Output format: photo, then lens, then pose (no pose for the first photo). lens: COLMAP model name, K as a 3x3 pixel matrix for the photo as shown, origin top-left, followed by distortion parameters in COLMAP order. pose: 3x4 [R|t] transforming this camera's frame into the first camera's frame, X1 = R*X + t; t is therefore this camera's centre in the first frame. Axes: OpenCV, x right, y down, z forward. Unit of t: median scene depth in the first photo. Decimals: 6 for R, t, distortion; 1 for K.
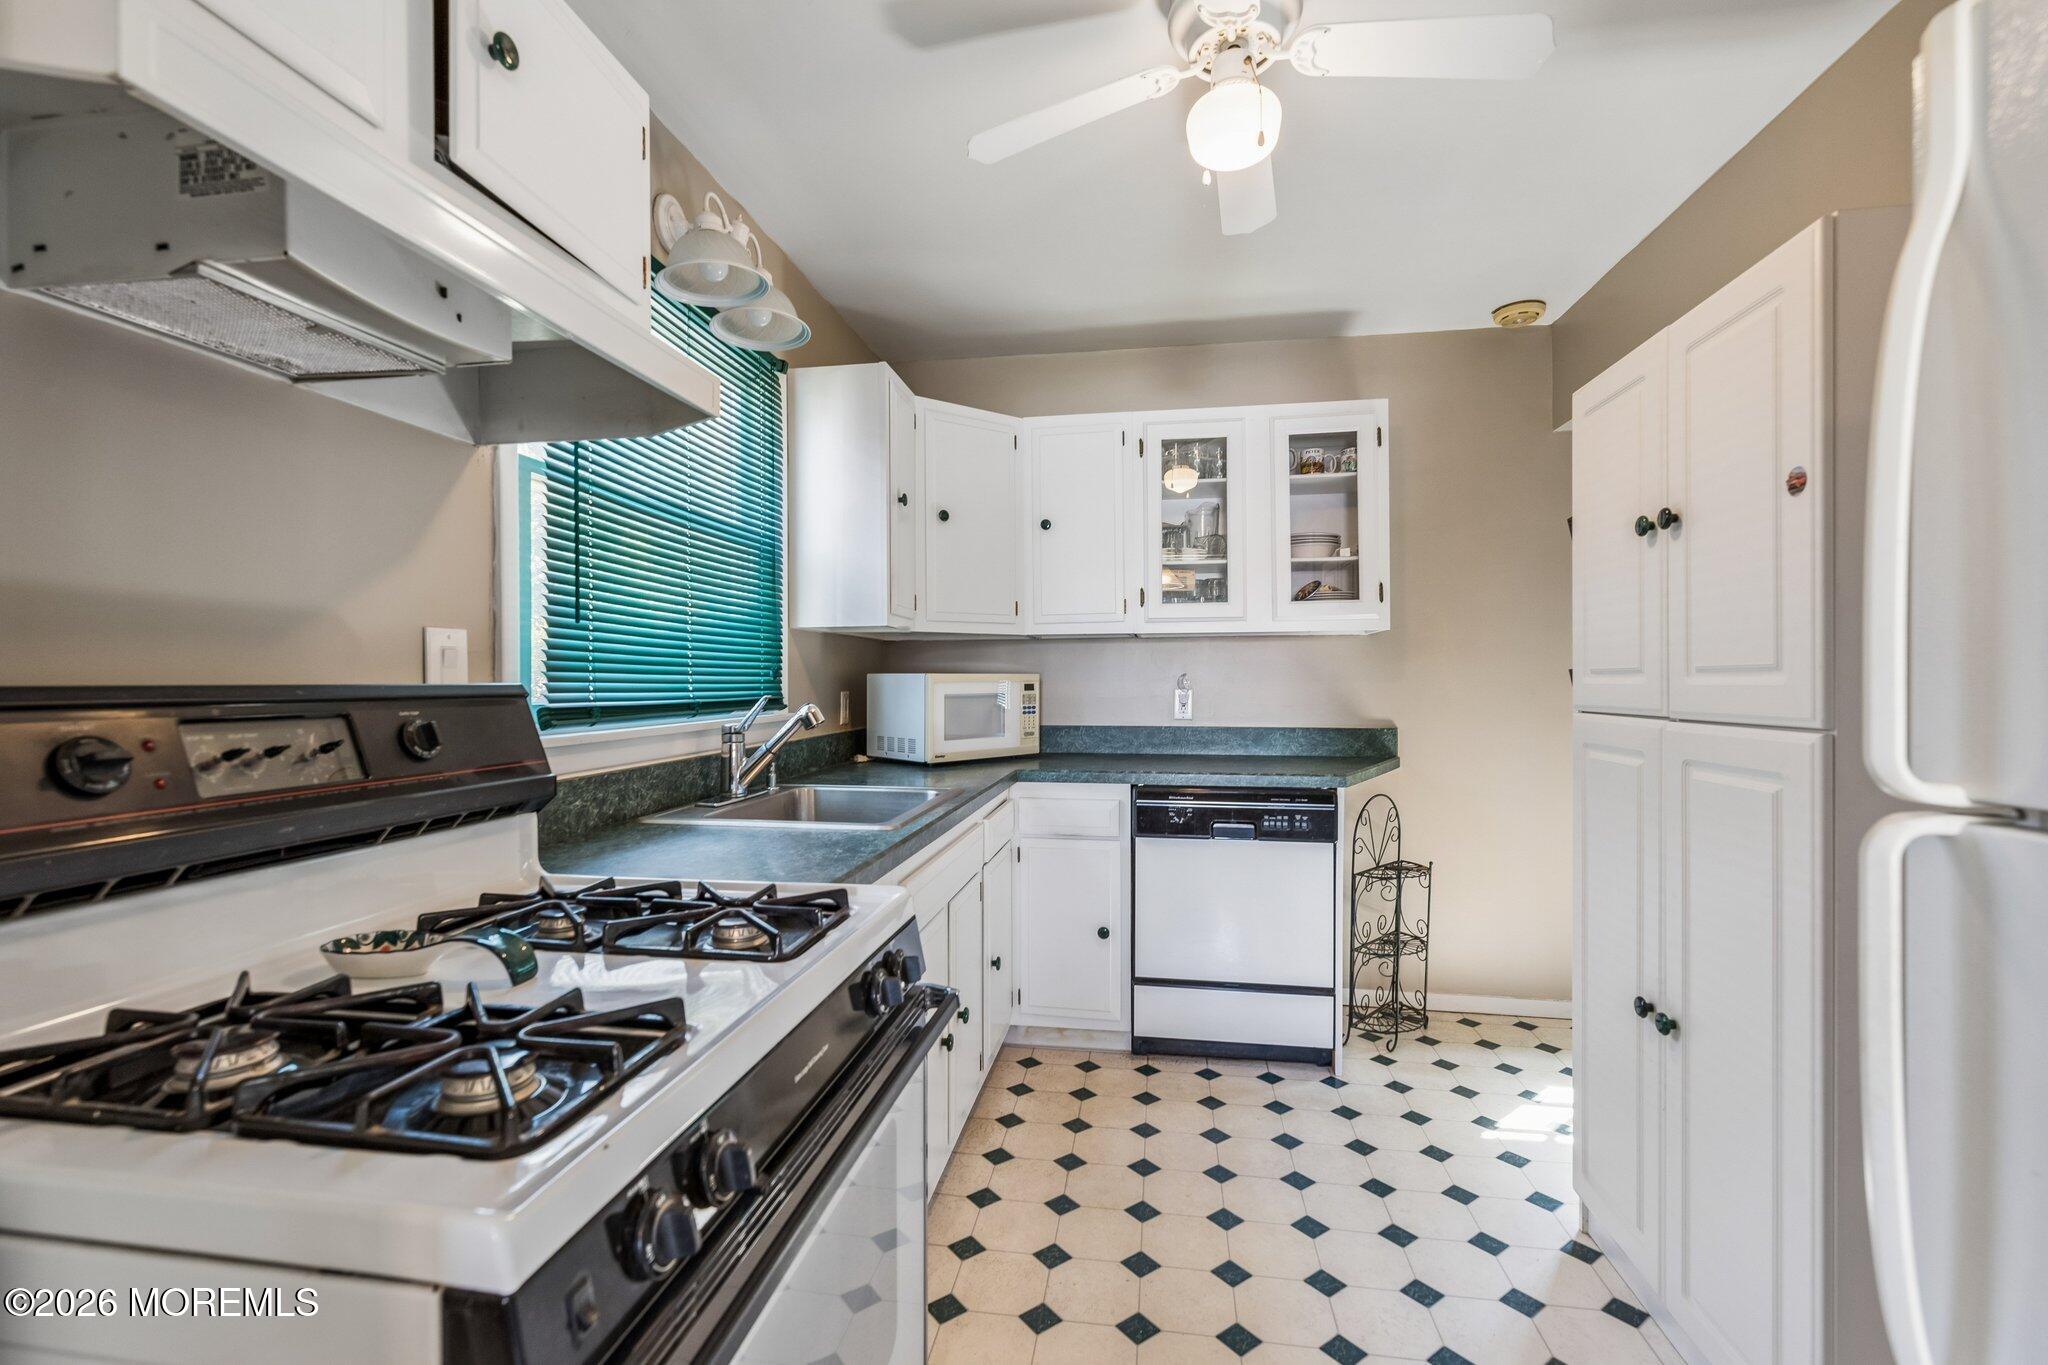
lens RADIAL K [[899.9, 0, 1013.7], [0, 899.9, 683.7], [0, 0, 1]] dist [0.001492, -0.000910]
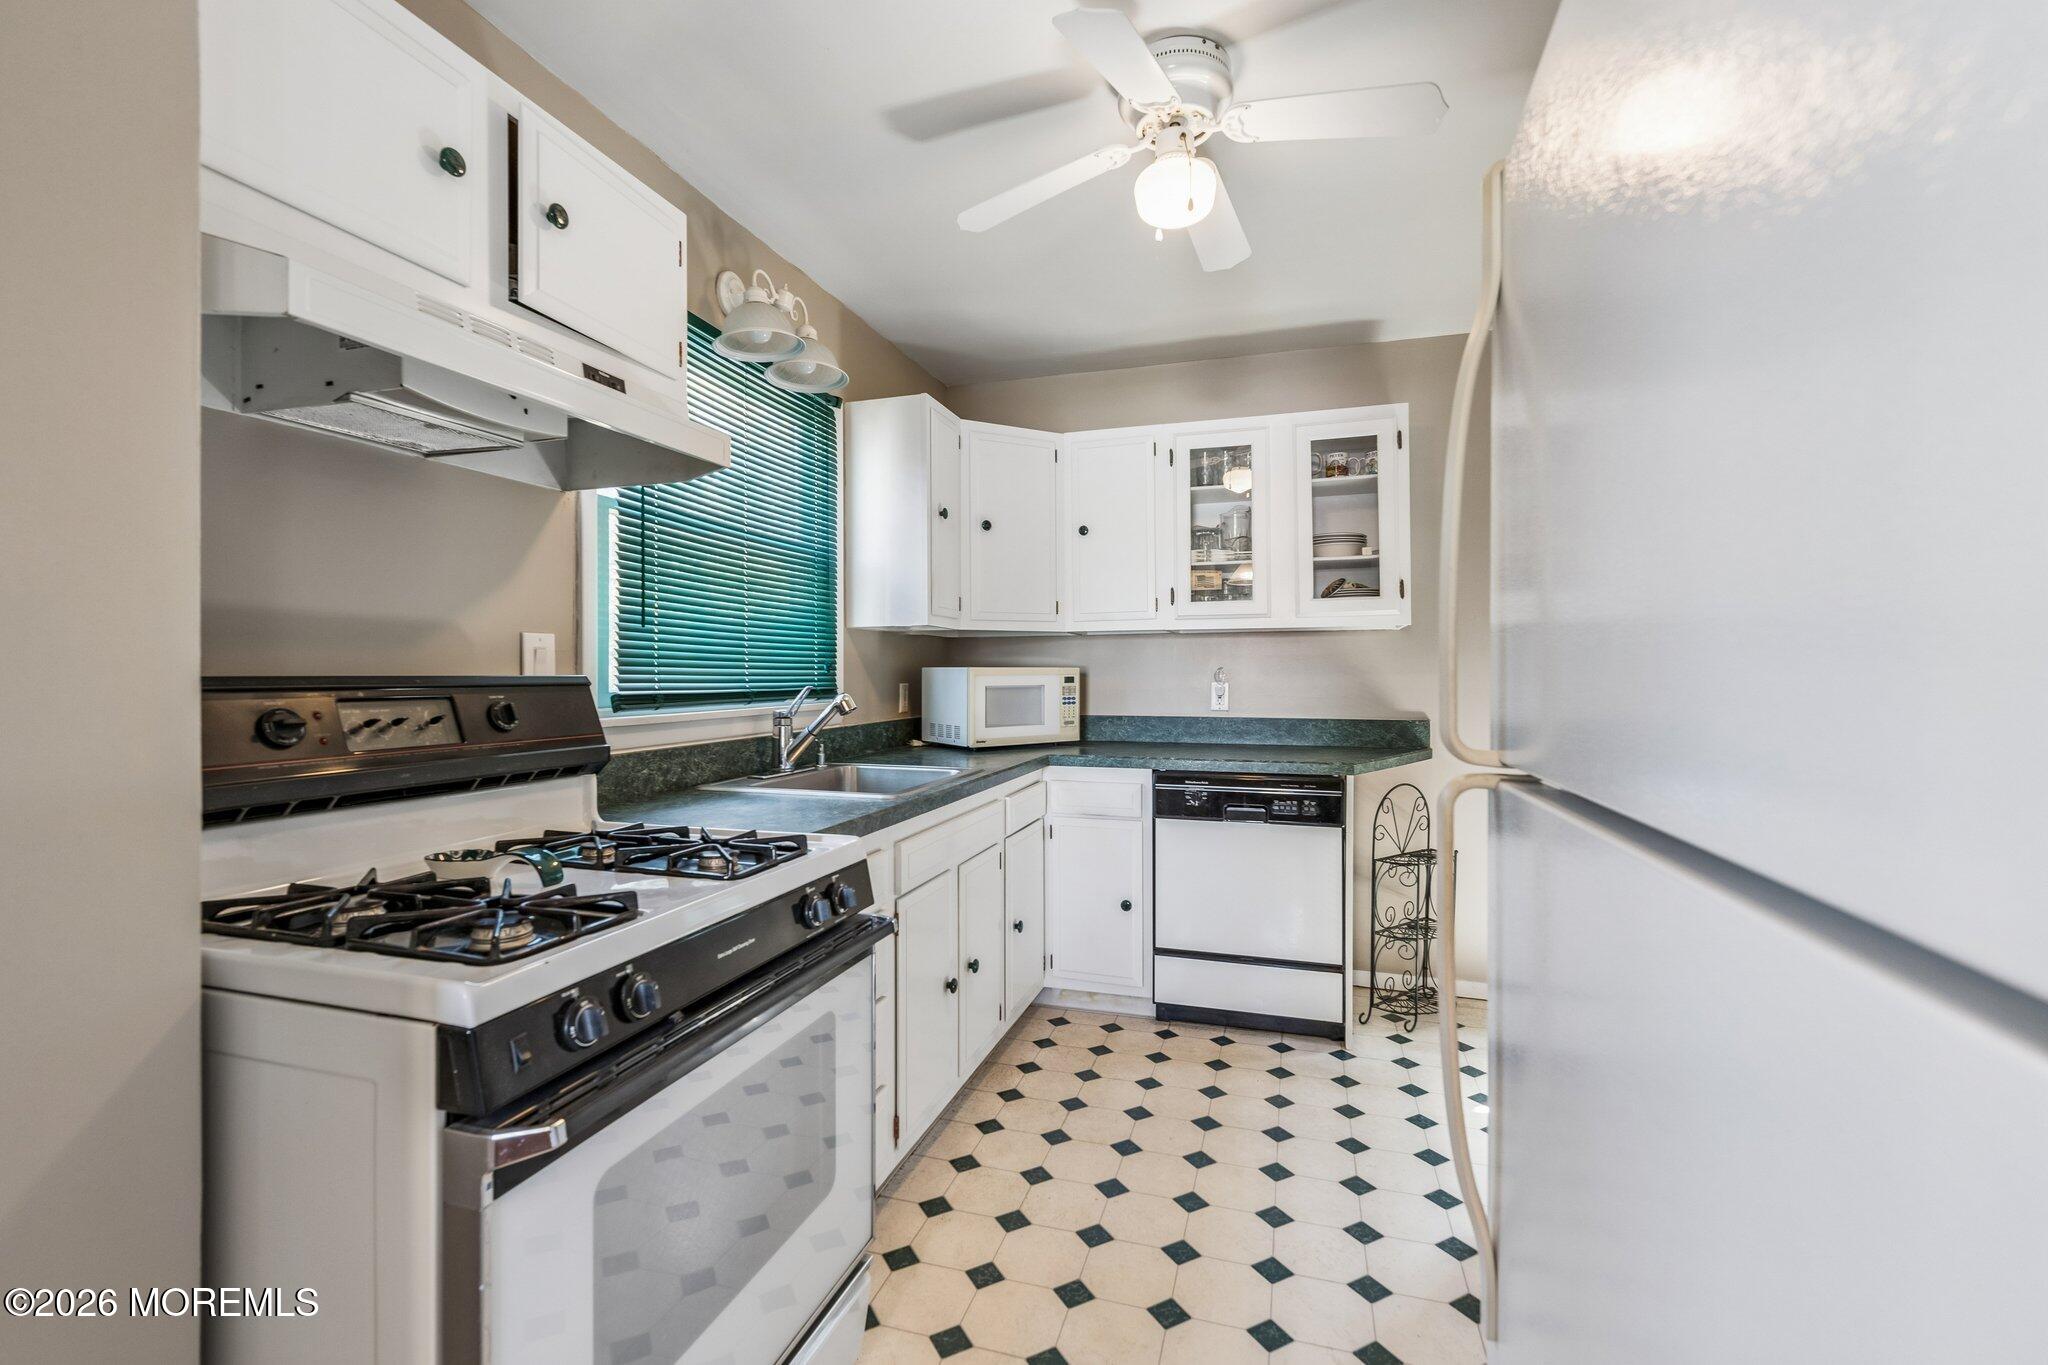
lens RADIAL K [[899.9, 0, 1016.1], [0, 899.9, 671.1], [0, 0, 1]] dist [0.001492, -0.000910]
pose [[0.989113, 0.000796, -0.147157, 0.196155], [-0.001698, 0.999981, -0.006004, 0.000275], [0.147150, 0.006188, 0.989095, -0.150579]]
